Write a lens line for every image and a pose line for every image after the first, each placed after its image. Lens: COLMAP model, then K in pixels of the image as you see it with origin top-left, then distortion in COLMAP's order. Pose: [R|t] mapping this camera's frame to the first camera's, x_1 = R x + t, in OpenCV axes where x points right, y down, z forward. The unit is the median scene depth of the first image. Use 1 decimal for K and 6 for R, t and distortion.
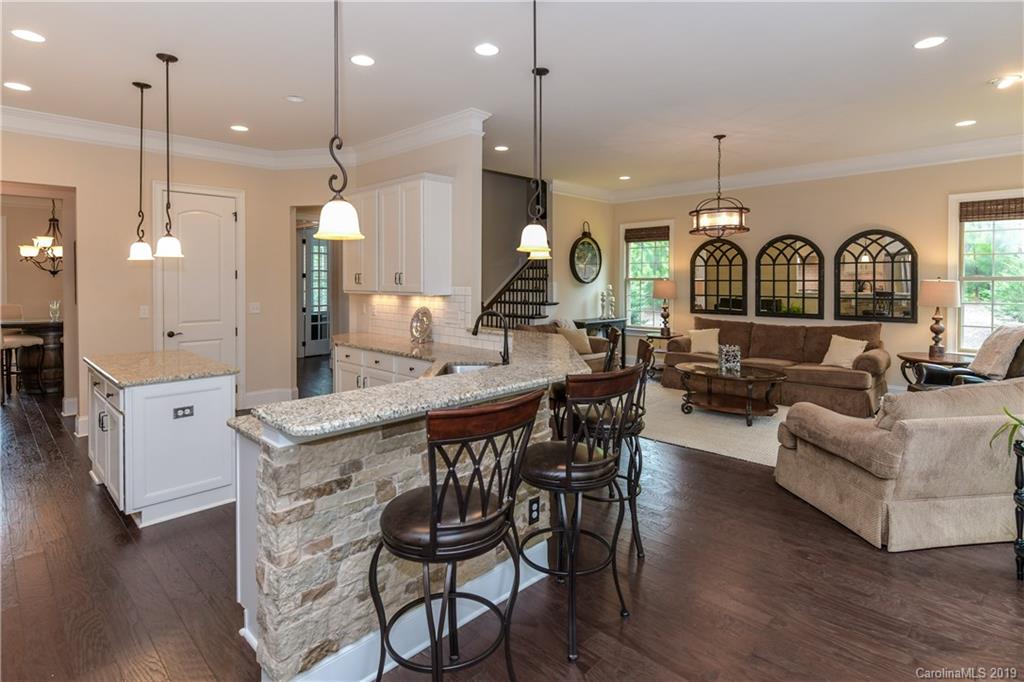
lens RADIAL K [[524.6, 0, 517.0], [0, 524.6, 286.0], [0, 0, 1]] dist [-0.004220, -0.000380]
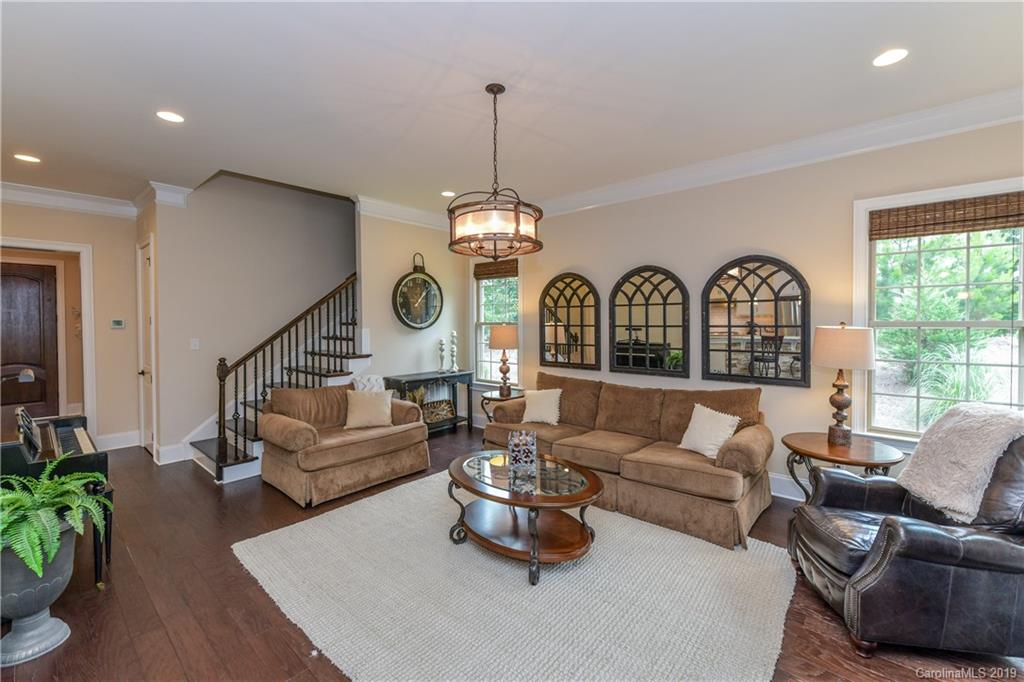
lens RADIAL K [[426.8, 0, 527.4], [0, 426.8, 325.2], [0, 0, 1]] dist [0.003619, -0.000036]
pose [[0.997223, -0.002180, 0.074435, 0.326563], [0.002593, 0.999982, -0.005451, -0.009580], [-0.074422, 0.005629, 0.997211, 0.432098]]
